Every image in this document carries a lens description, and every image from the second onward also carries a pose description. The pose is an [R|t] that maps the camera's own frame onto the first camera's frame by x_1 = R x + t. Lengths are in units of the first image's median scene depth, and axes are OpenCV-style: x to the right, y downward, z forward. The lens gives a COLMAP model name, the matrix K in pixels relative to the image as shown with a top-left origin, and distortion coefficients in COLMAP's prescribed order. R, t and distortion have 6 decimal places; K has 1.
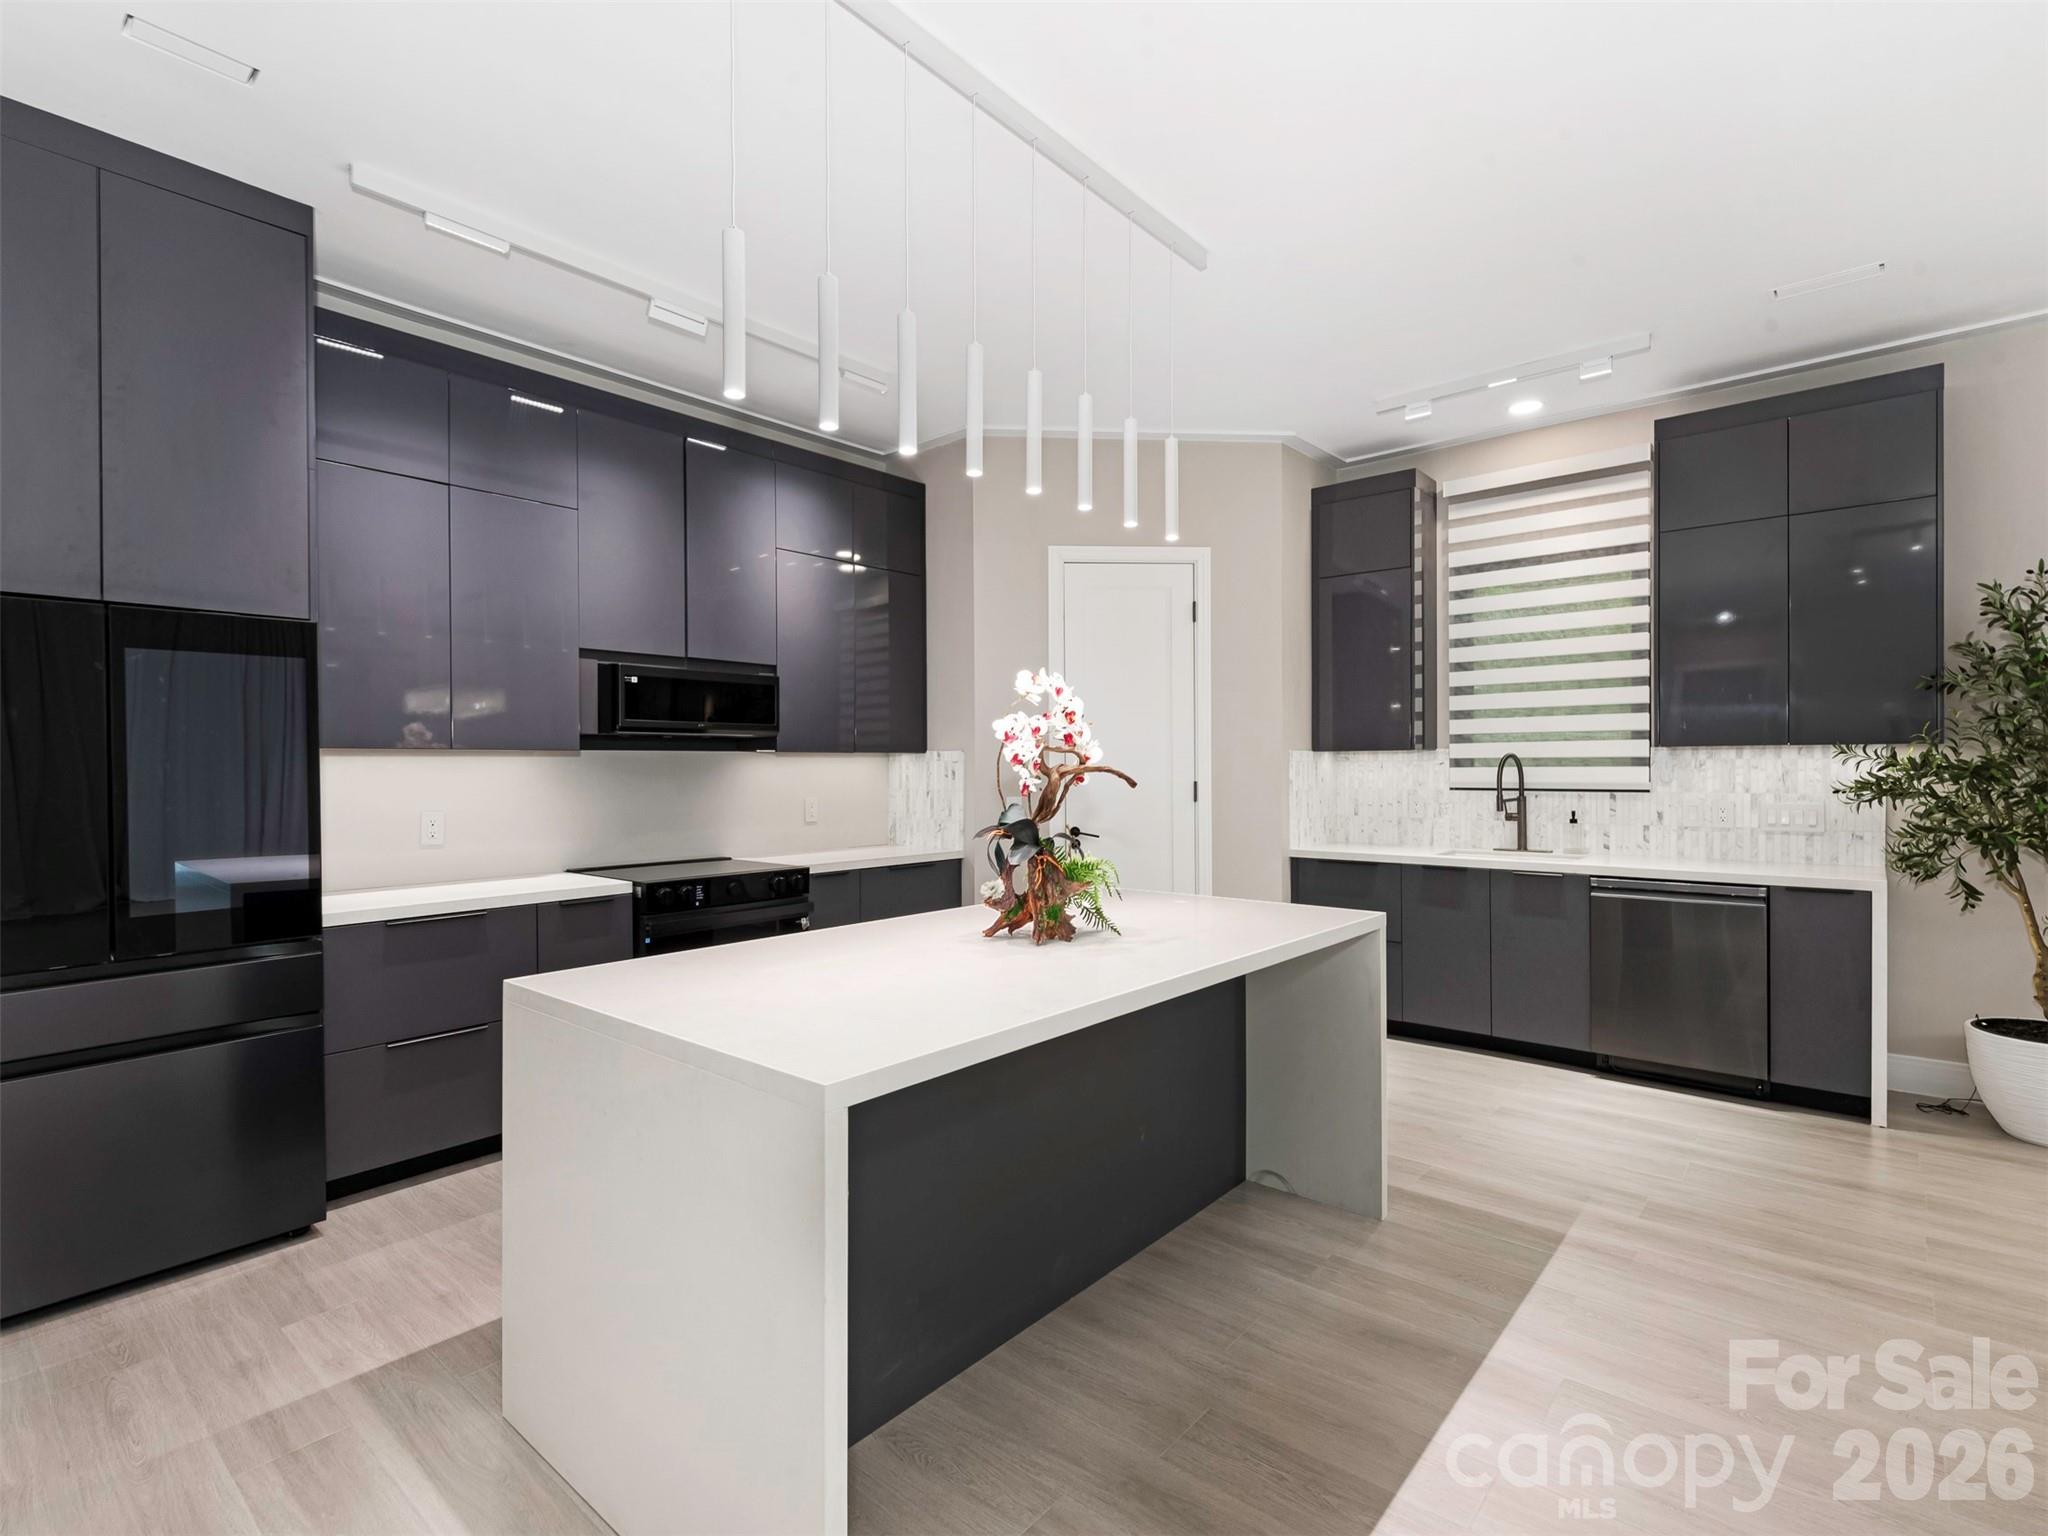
lens RADIAL K [[996.1, 0, 1009.5], [0, 996.1, 769.2], [0, 0, 1]] dist [0.011955, -0.000167]
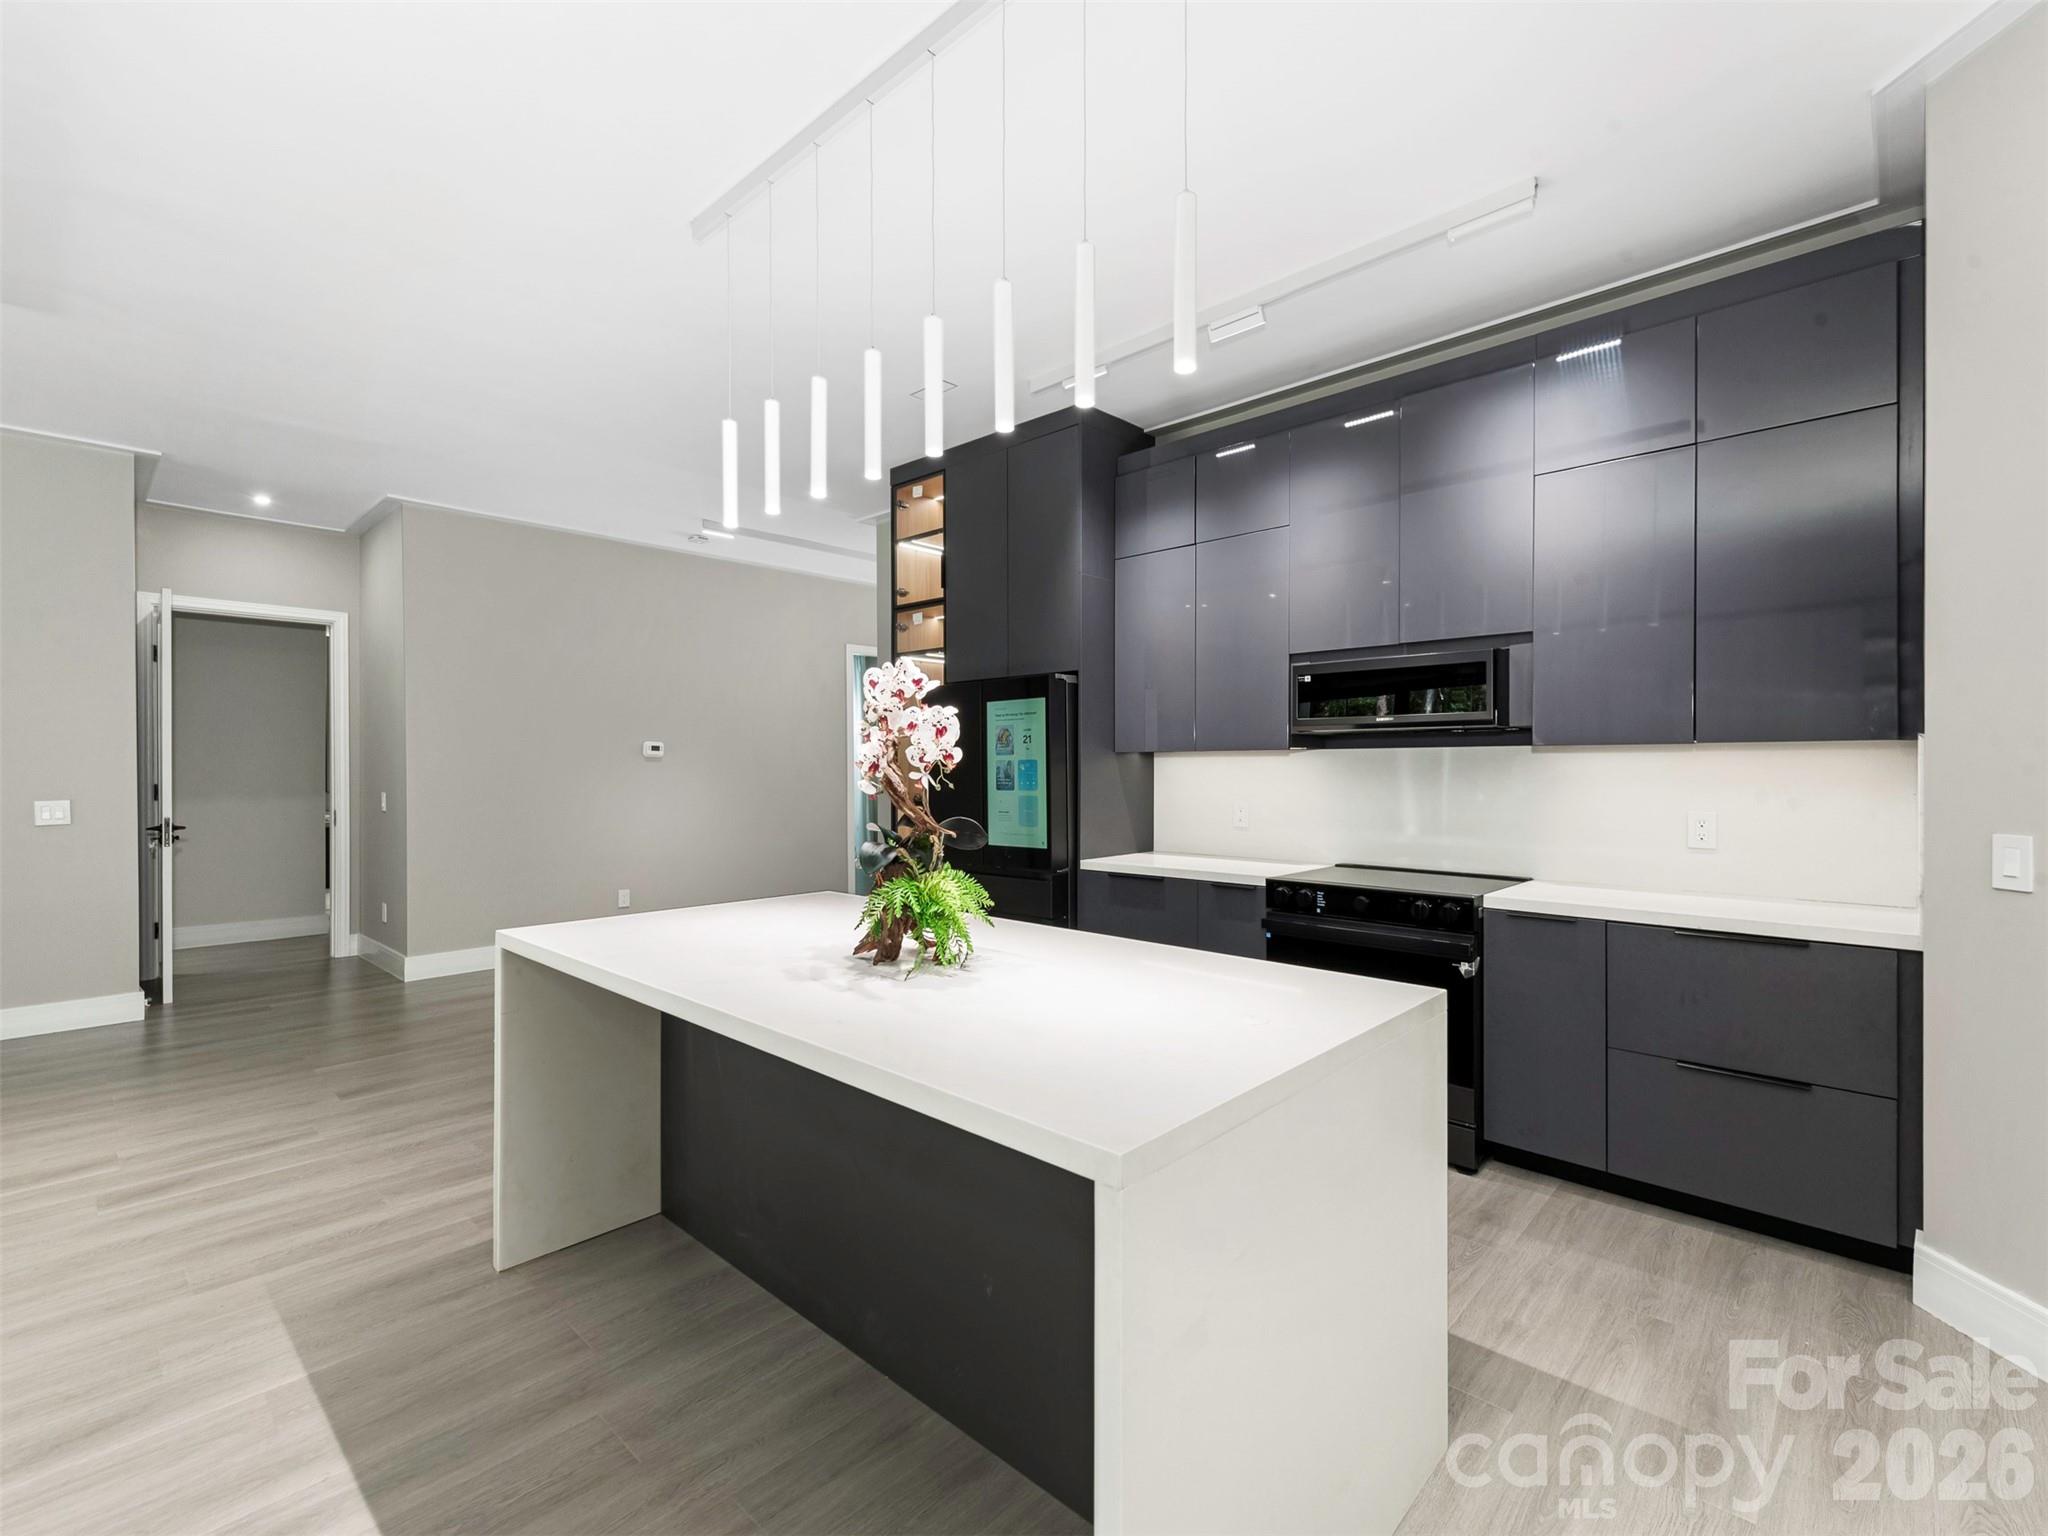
lens RADIAL K [[925.4, 0, 1026.0], [0, 925.4, 759.0], [0, 0, 1]] dist [0.011435, -0.000027]
pose [[-0.044278, -0.003615, -0.999013, 0.510853], [-0.001062, 0.999993, -0.003572, -0.004391], [0.999019, 0.000903, -0.044282, 0.679664]]
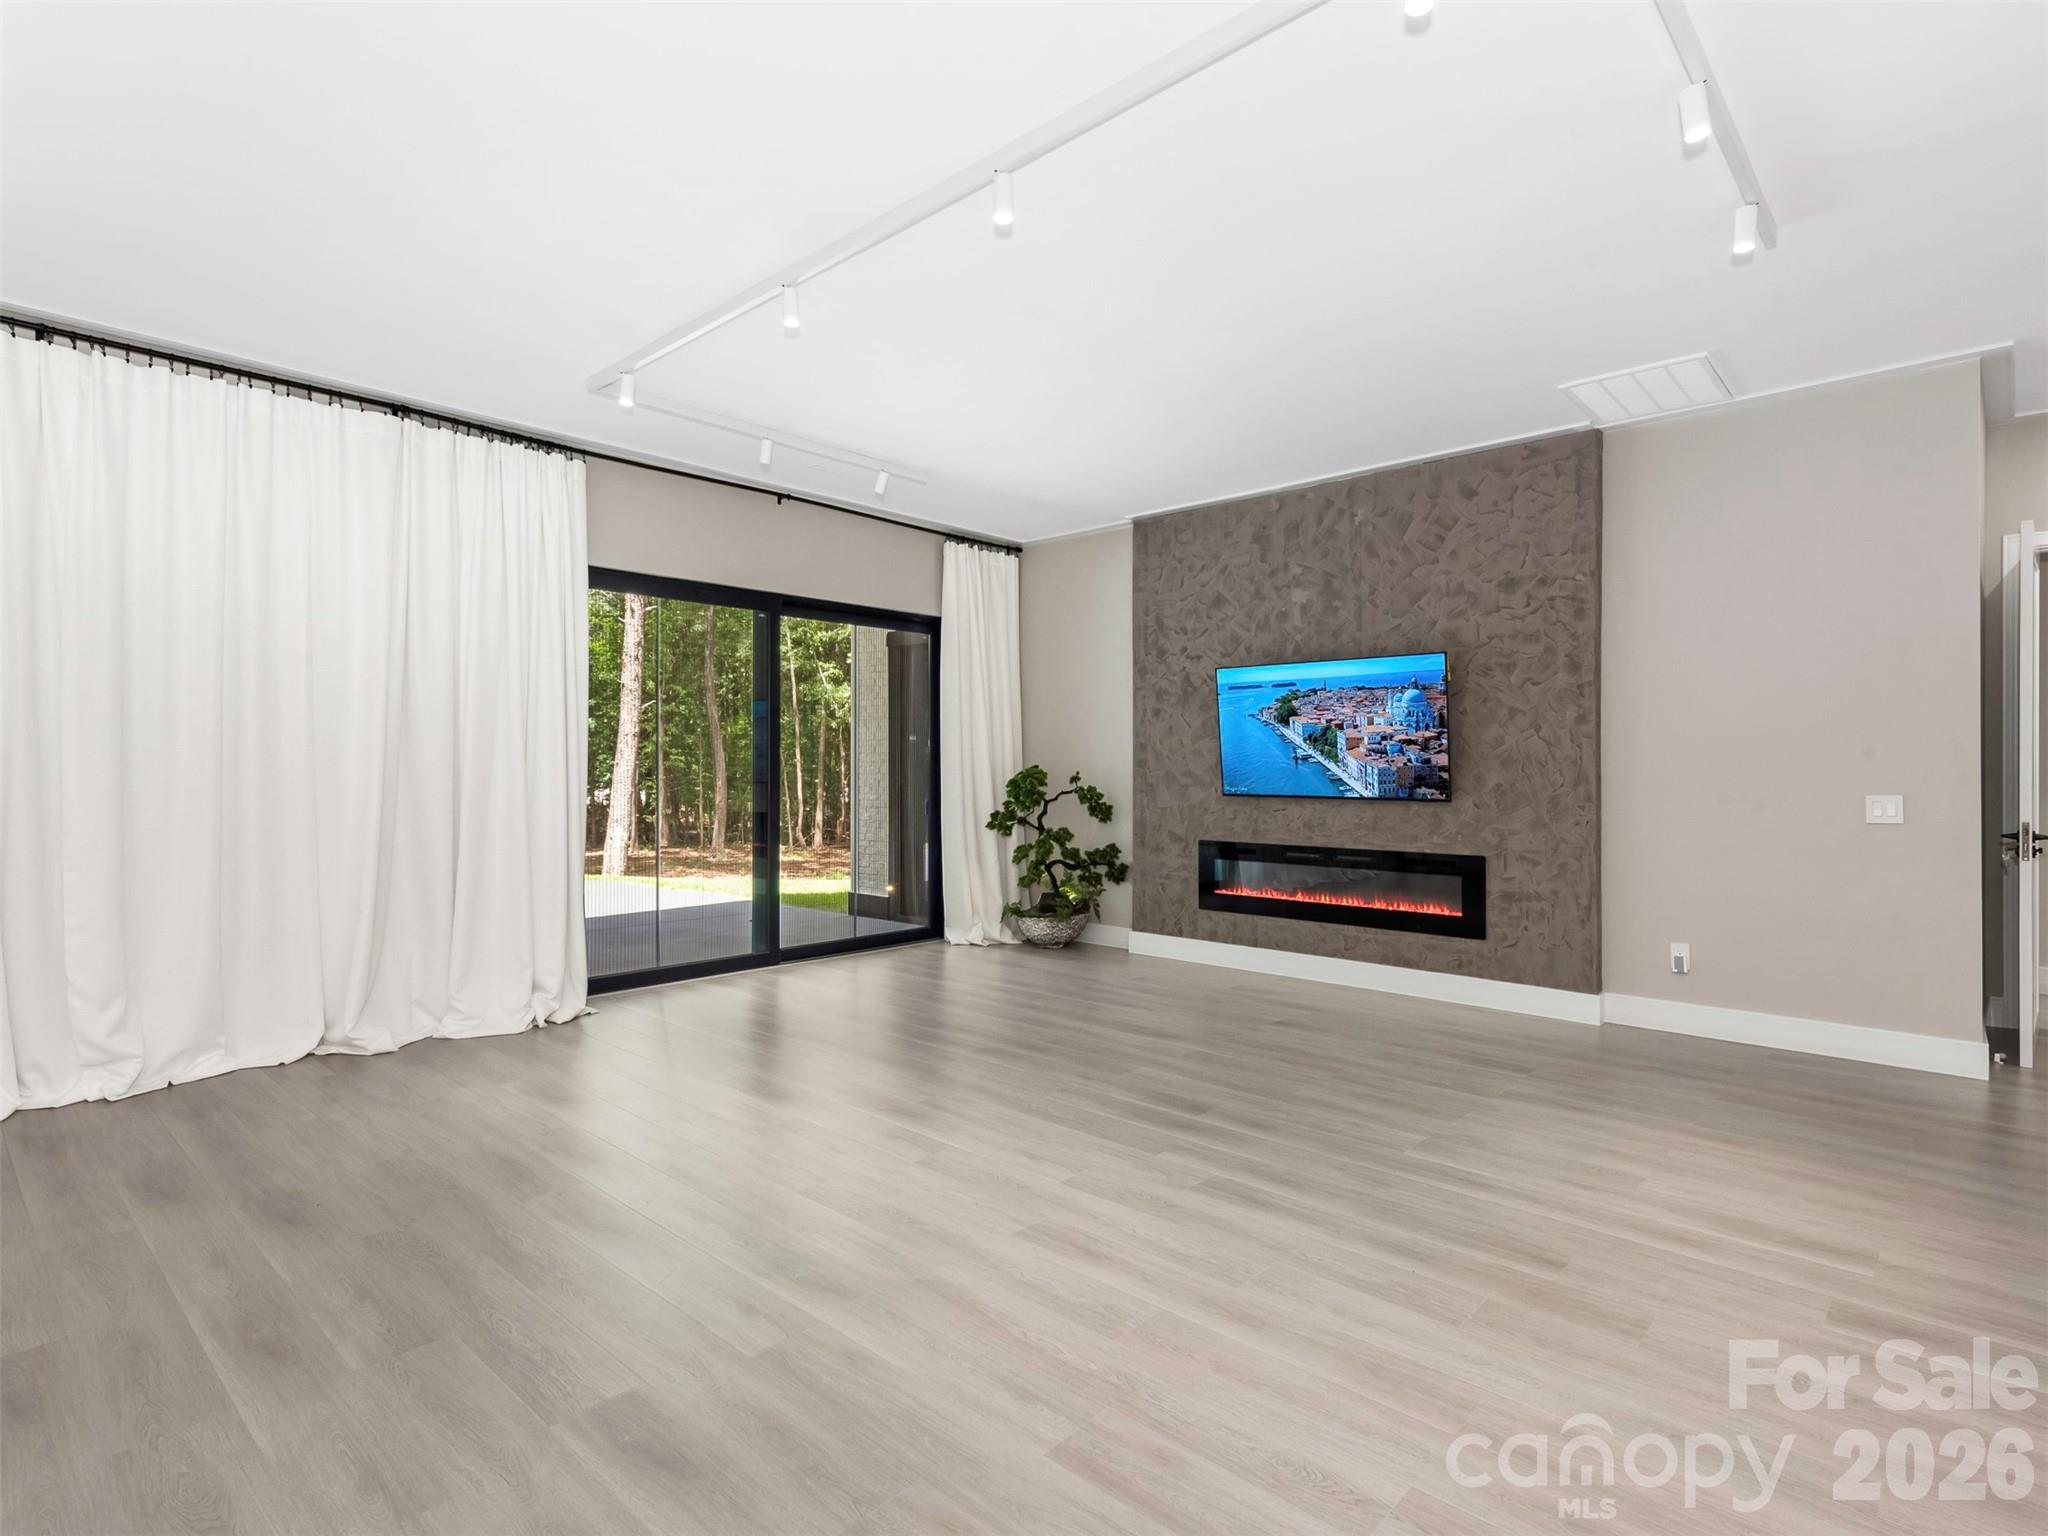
lens RADIAL K [[1046.1, 0, 1024.0], [0, 1046.1, 768.0], [0, 0, 1]] dist [0.016016, 0.000463]
pose [[-0.999548, 0.003247, 0.029880, 0.299857], [0.003452, 0.999971, 0.006831, 0.003702], [-0.029857, 0.006931, -0.999530, 0.589224]]
